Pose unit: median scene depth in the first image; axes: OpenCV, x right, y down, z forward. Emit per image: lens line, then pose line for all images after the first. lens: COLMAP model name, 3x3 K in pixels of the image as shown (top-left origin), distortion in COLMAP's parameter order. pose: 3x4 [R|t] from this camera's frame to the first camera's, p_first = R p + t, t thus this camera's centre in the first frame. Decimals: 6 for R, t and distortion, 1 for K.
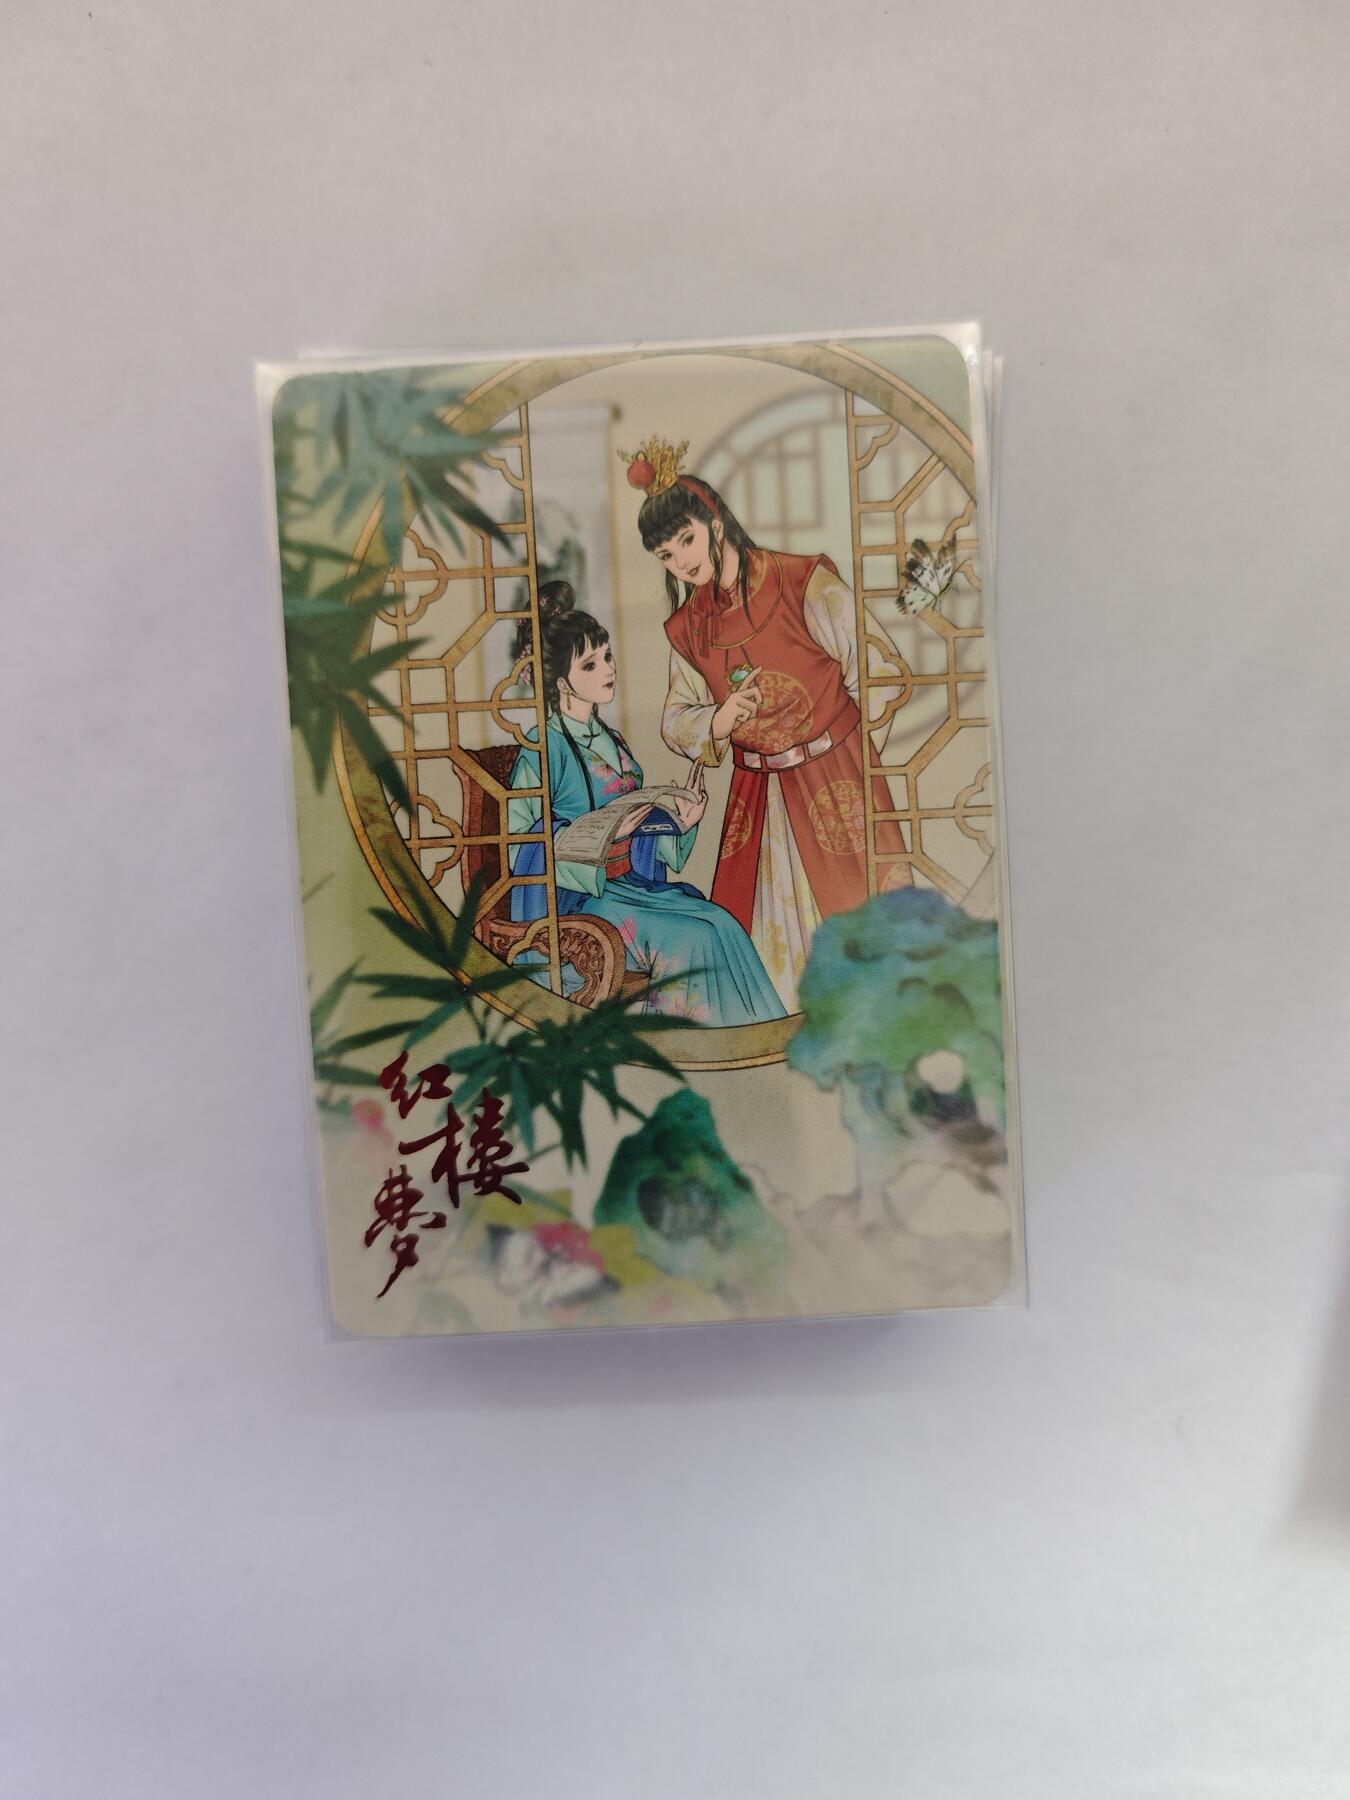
lens RADIAL K [[1204.8, 0, 679.2], [0, 1204.8, 907.0], [0, 0, 1]] dist [-0.017435, -0.013645]
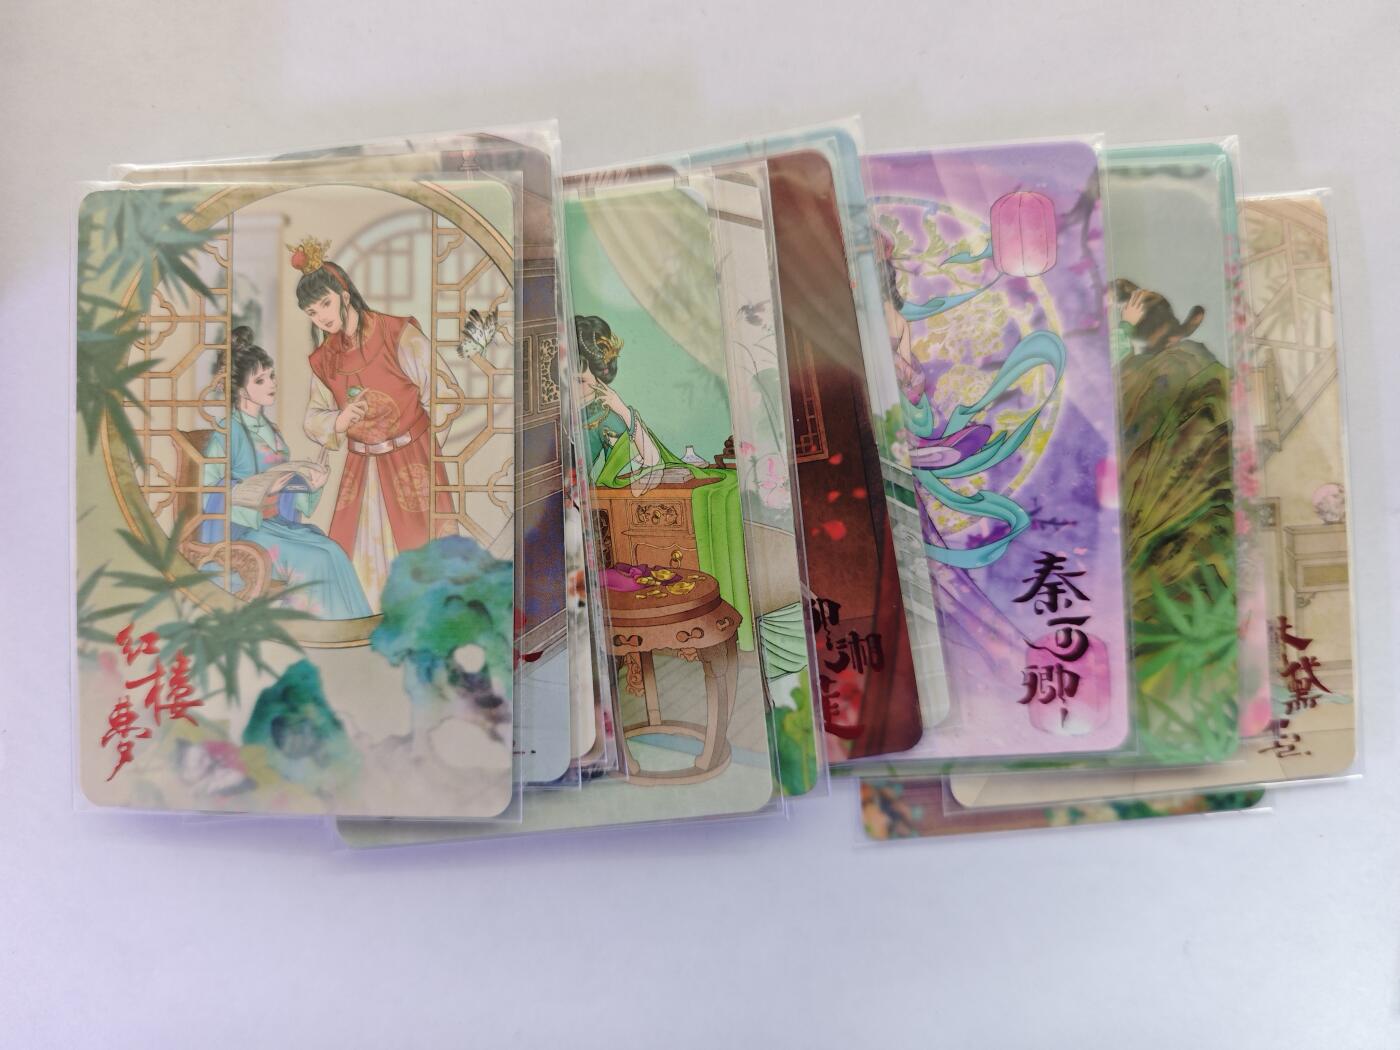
lens RADIAL K [[937.0, 0, 704.3], [0, 937.0, 533.1], [0, 0, 1]] dist [-0.017435, -0.013645]
pose [[0.894827, 0.052950, 0.443261, -0.082205], [-0.042371, 0.998532, -0.033744, 0.010959], [-0.444397, 0.011414, 0.895757, -0.318850]]
